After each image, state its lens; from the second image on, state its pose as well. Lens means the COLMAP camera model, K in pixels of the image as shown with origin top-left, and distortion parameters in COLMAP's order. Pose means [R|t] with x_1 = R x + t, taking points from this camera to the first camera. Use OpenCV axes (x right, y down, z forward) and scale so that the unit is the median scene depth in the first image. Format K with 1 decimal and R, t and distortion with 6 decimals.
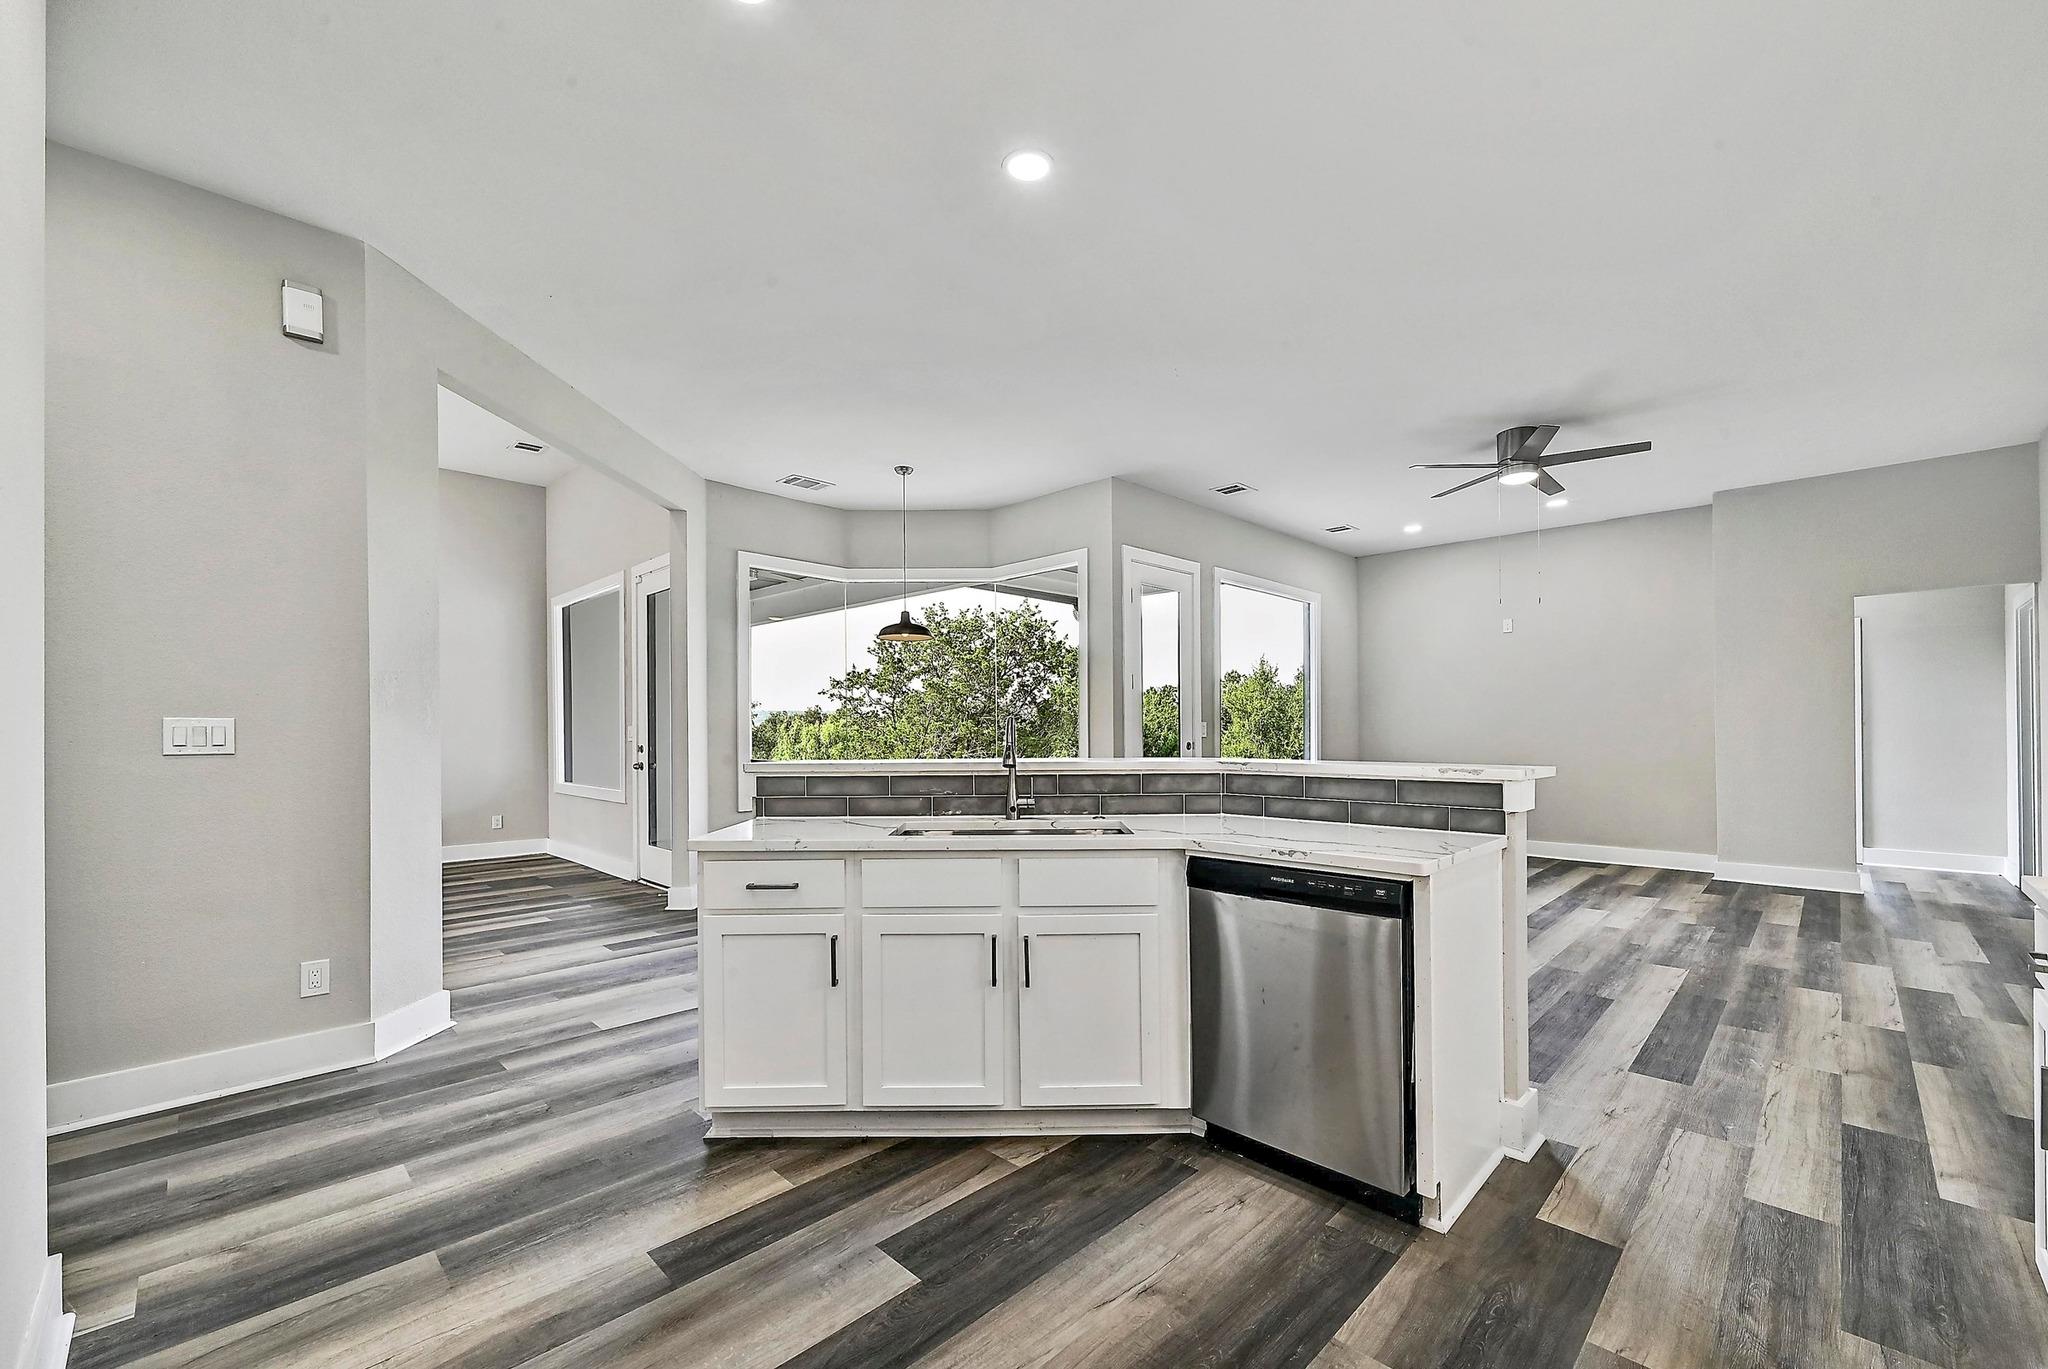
lens RADIAL K [[827.5, 0, 1025.5], [0, 827.5, 728.1], [0, 0, 1]] dist [0.000282, 0.000205]
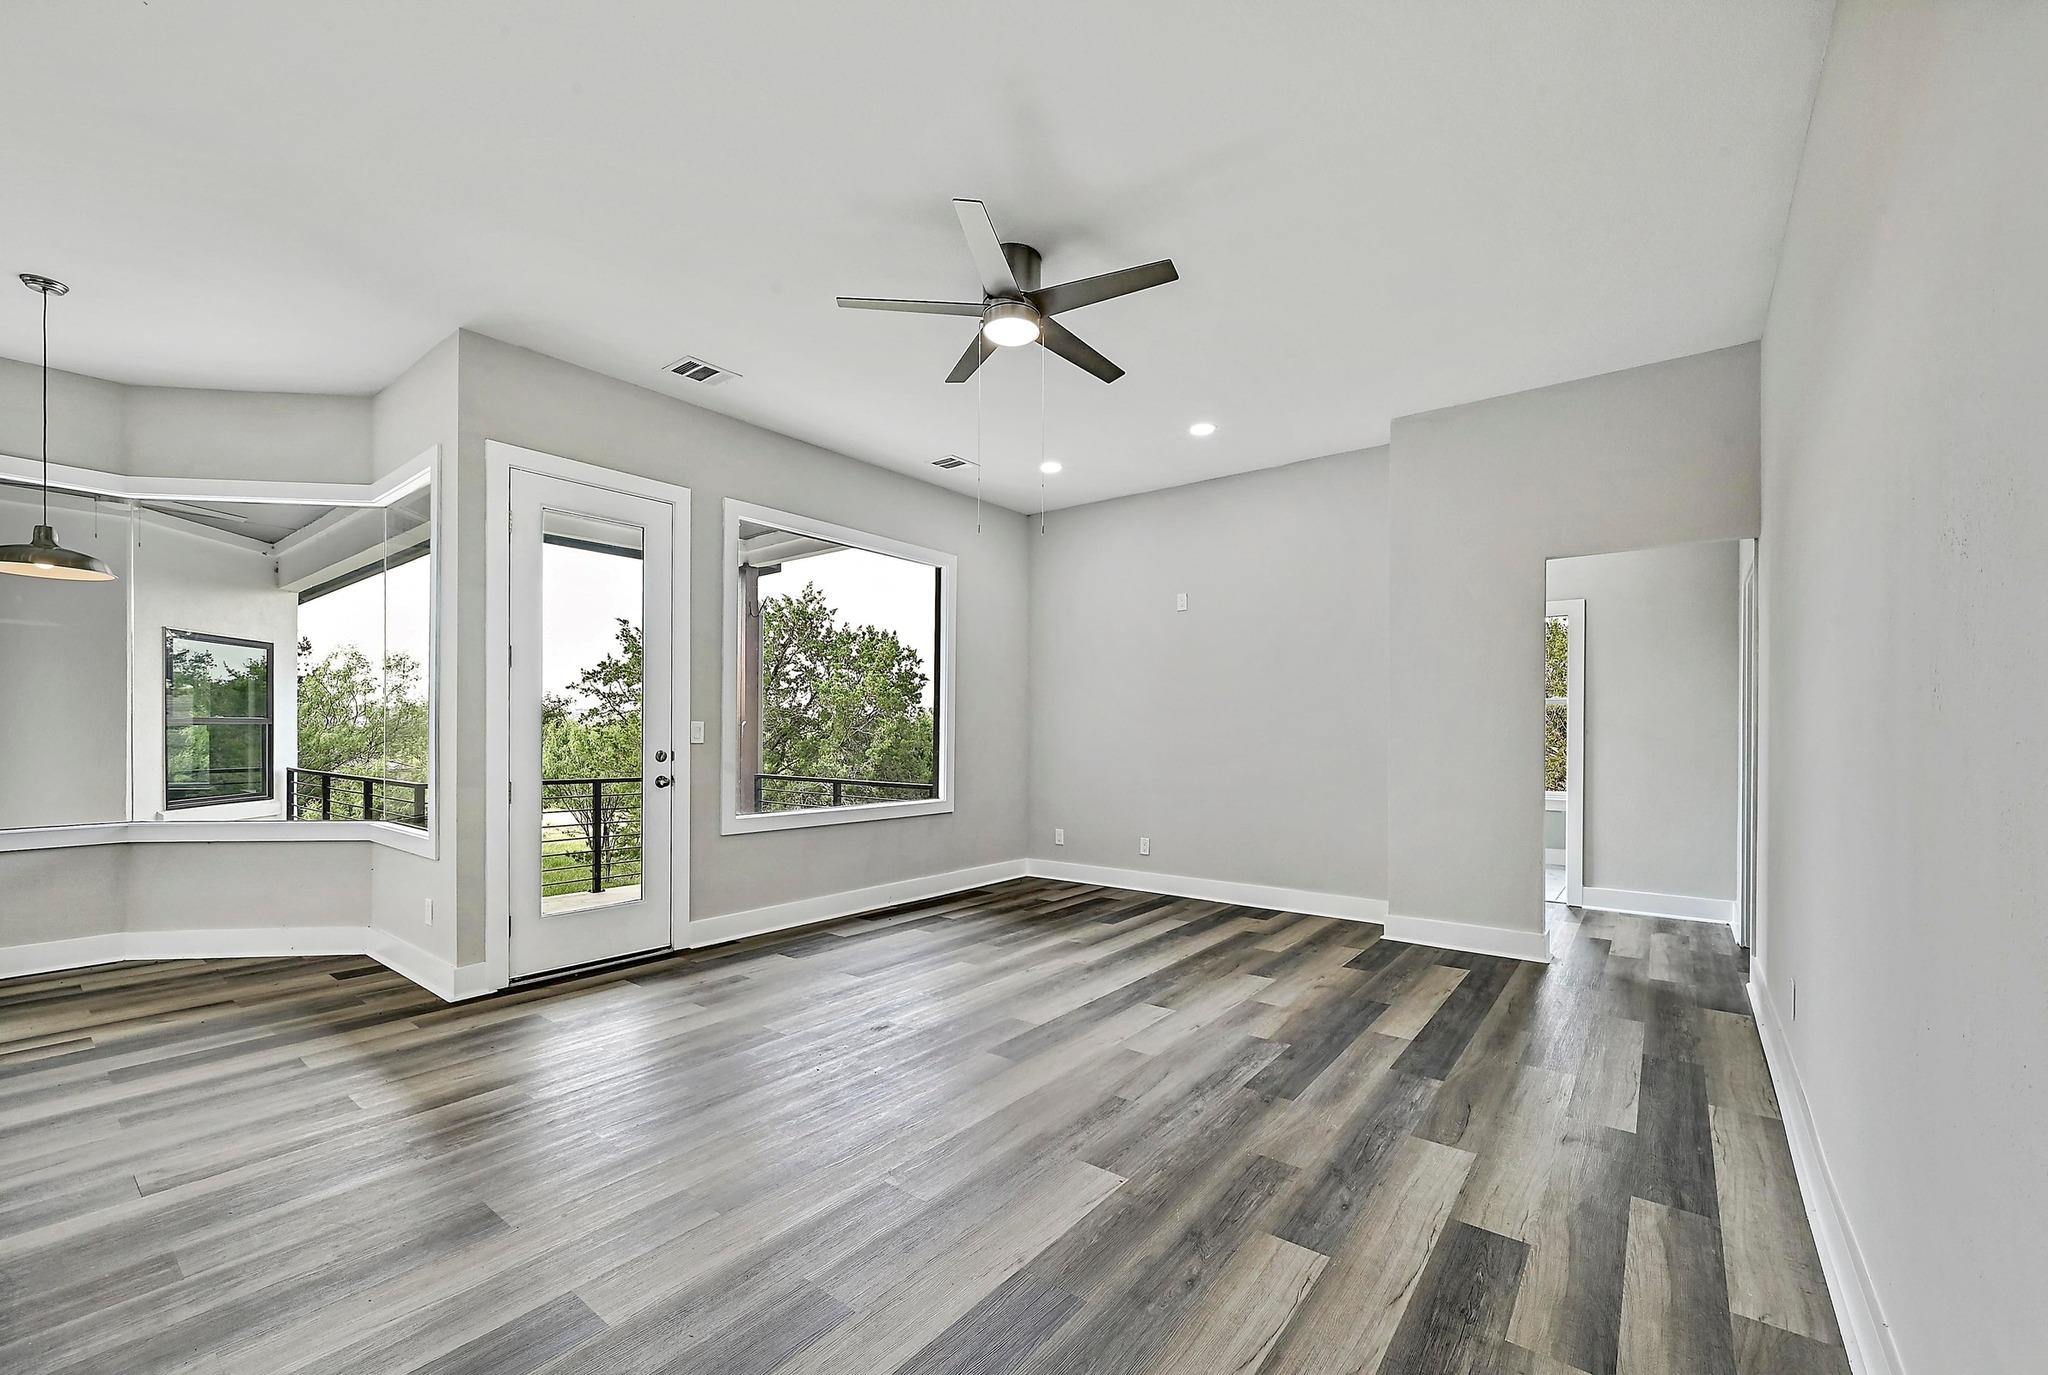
lens RADIAL K [[830.0, 0, 1025.3], [0, 830.0, 734.8], [0, 0, 1]] dist [0.000379, -0.000252]
pose [[0.993054, 0.007833, 0.117396, 0.274639], [-0.008433, 0.999954, 0.004617, -0.000970], [-0.117354, -0.005575, 0.993075, 0.192182]]
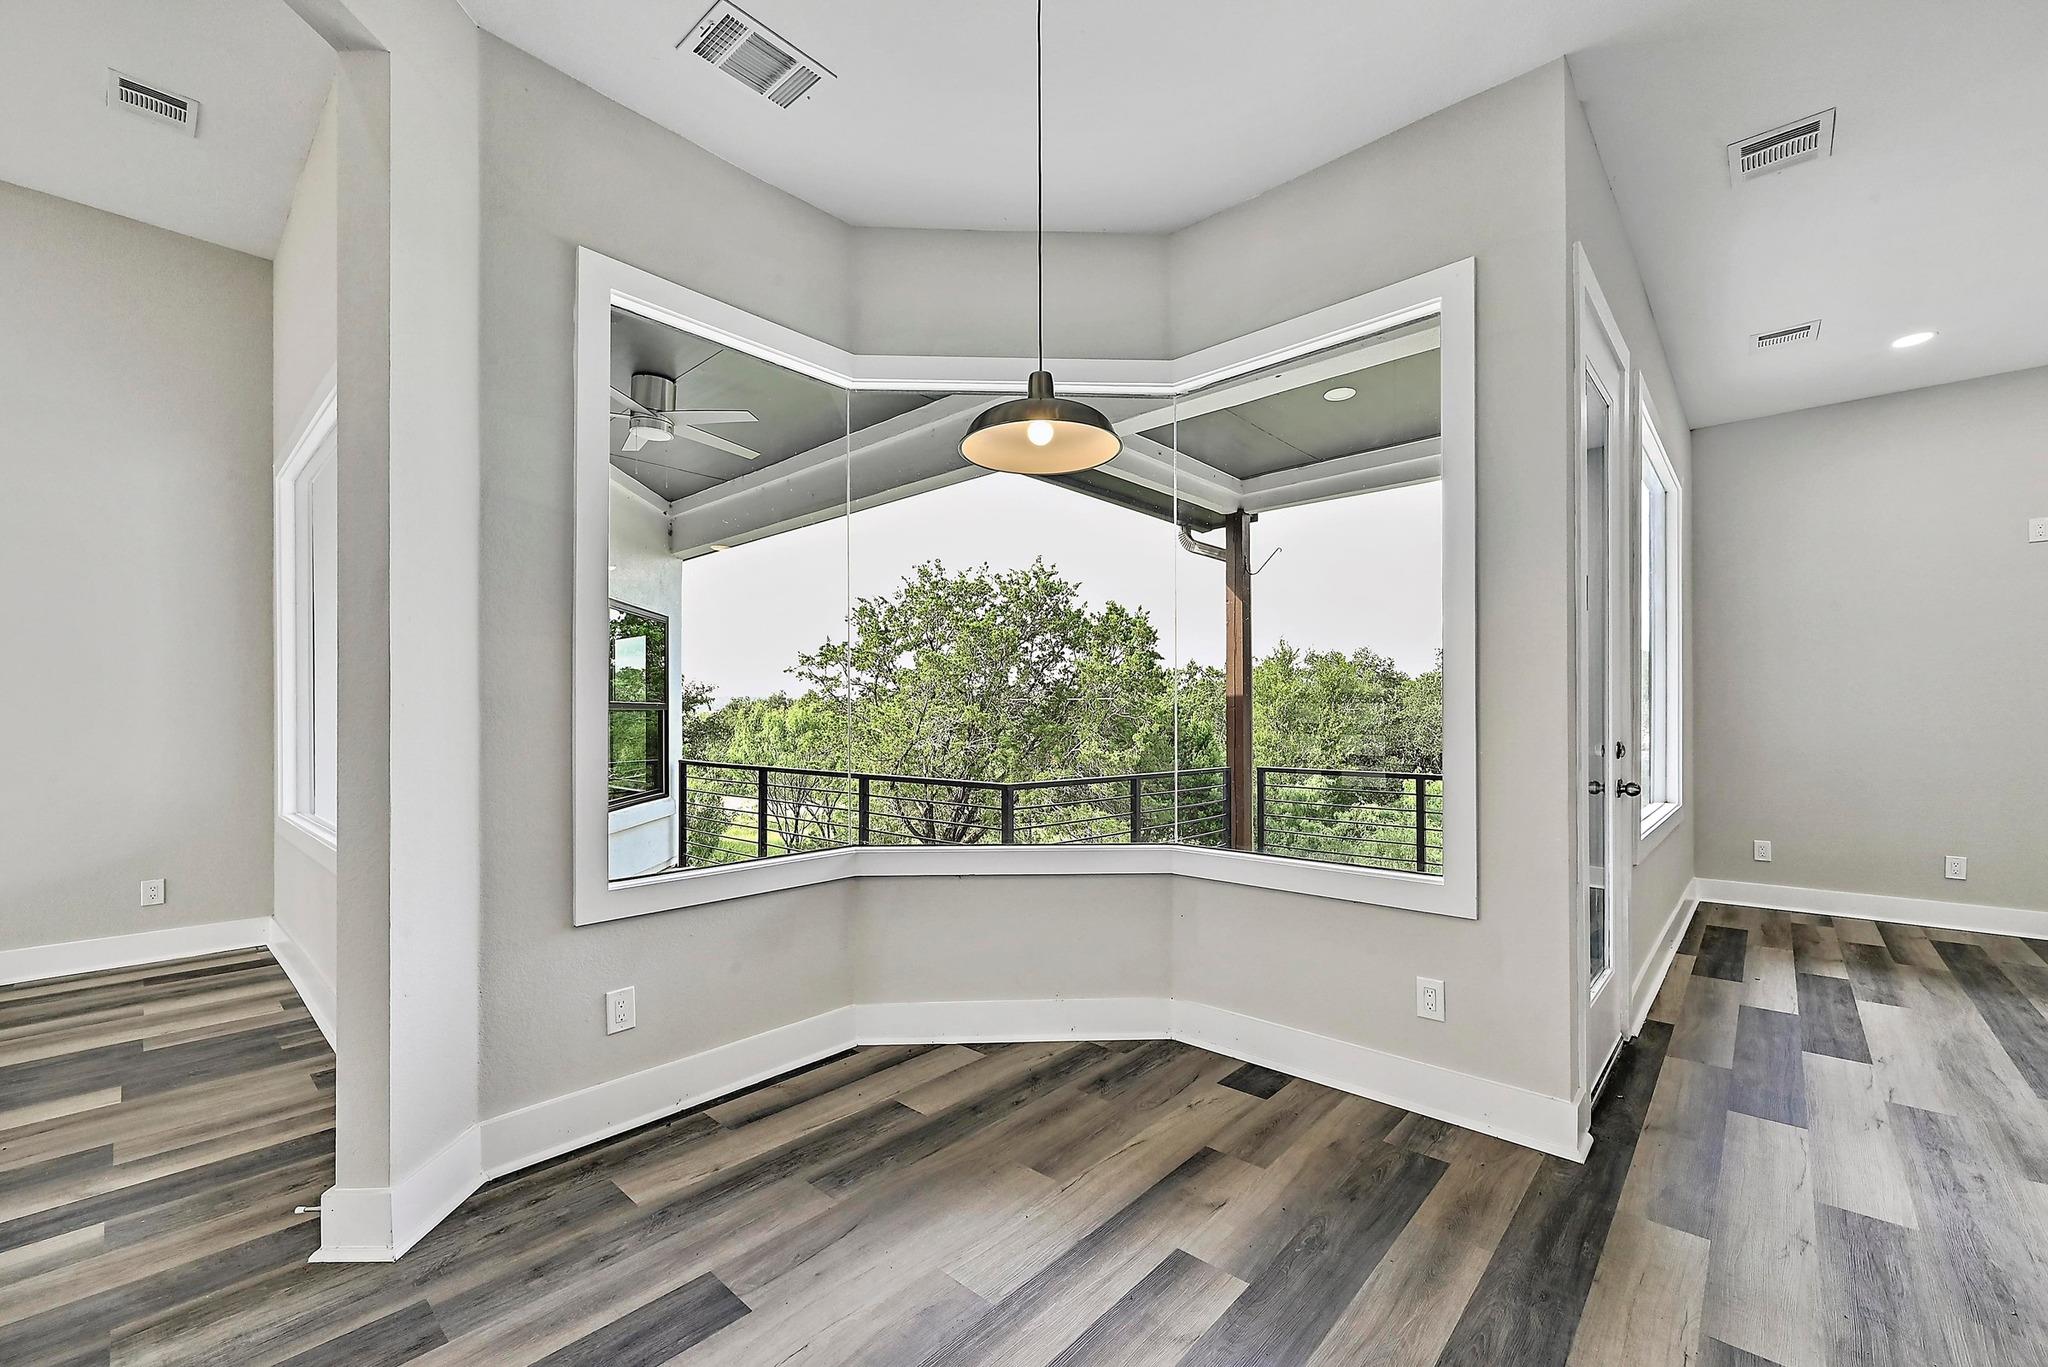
lens RADIAL K [[829.7, 0, 1033.8], [0, 829.7, 712.5], [0, 0, 1]] dist [0.000045, 0.000235]
pose [[0.998858, 0.001774, 0.047741, -0.093860], [-0.001628, 0.999994, -0.003099, 0.002111], [-0.047747, 0.003018, 0.998855, 0.373236]]
